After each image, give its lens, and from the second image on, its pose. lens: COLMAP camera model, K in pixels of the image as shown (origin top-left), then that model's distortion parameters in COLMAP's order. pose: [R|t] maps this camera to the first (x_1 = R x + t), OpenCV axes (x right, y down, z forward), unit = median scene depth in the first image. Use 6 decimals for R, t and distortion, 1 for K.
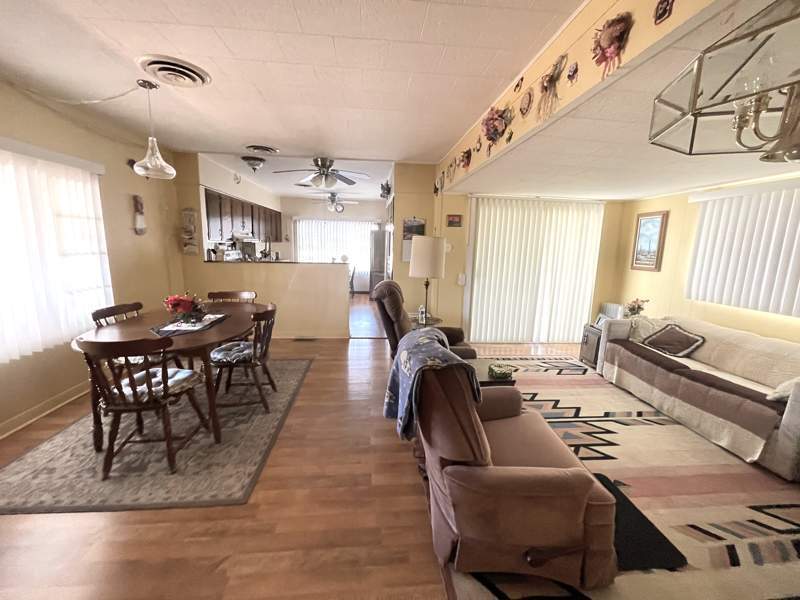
lens RADIAL K [[324.3, 0, 399.9], [0, 324.3, 297.6], [0, 0, 1]] dist [-0.004226, 0.000059]
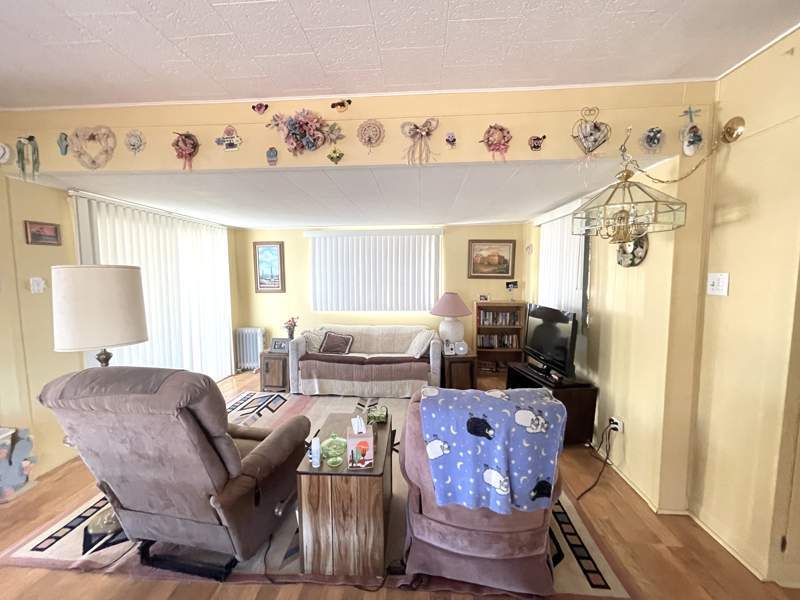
lens RADIAL K [[324.3, 0, 396.1], [0, 324.3, 297.3], [0, 0, 1]] dist [-0.004226, 0.000059]
pose [[0.161929, -0.106873, 0.980998, -0.283005], [0.171085, 0.982104, 0.078753, -0.083889], [-0.971859, 0.155081, 0.177316, 0.387658]]
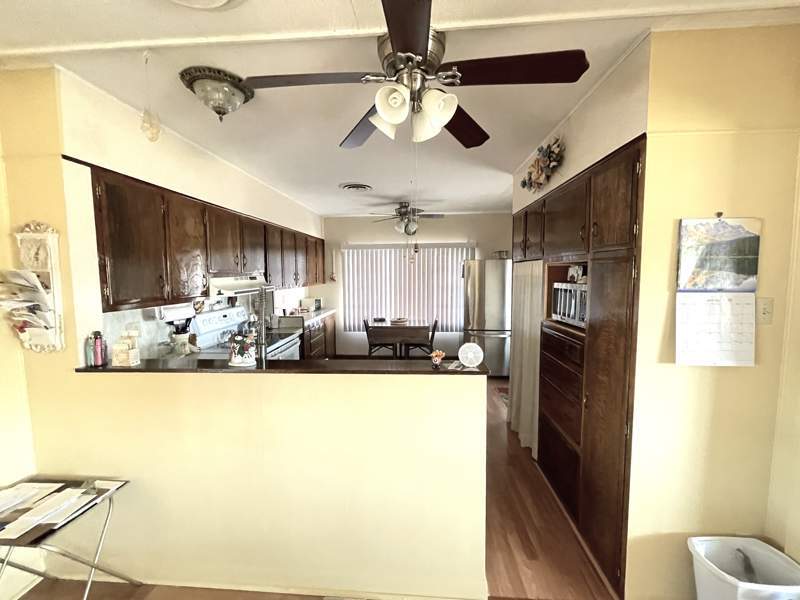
lens RADIAL K [[324.3, 0, 399.9], [0, 324.3, 297.4], [0, 0, 1]] dist [-0.004226, 0.000059]
pose [[0.986823, -0.020977, -0.160440, -0.212218], [0.007113, 0.996226, -0.086504, -0.168684], [0.161649, 0.084222, 0.983248, 0.749944]]
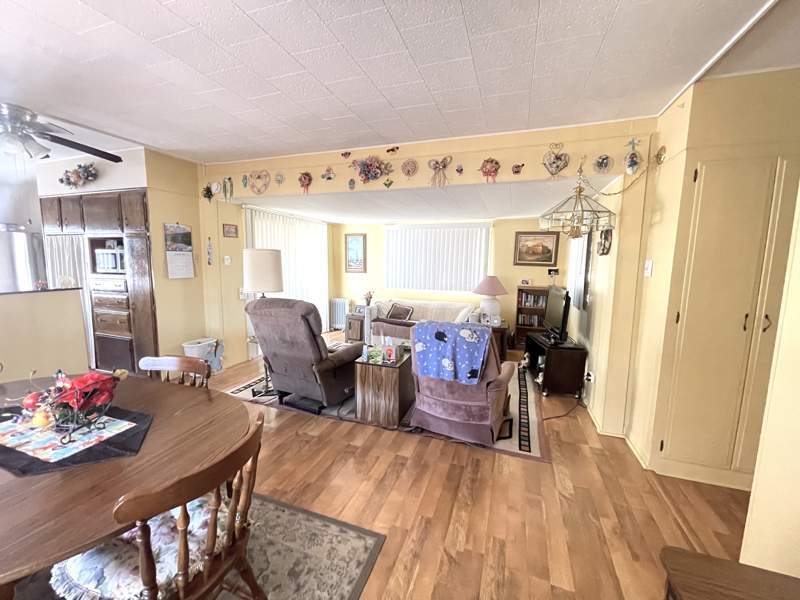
lens RADIAL K [[324.3, 0, 396.5], [0, 324.3, 300.1], [0, 0, 1]] dist [-0.004226, 0.000059]
pose [[0.421690, -0.132196, 0.897052, -0.517440], [0.144113, 0.986511, 0.077634, -0.049393], [-0.895215, 0.096539, 0.435053, 0.207267]]
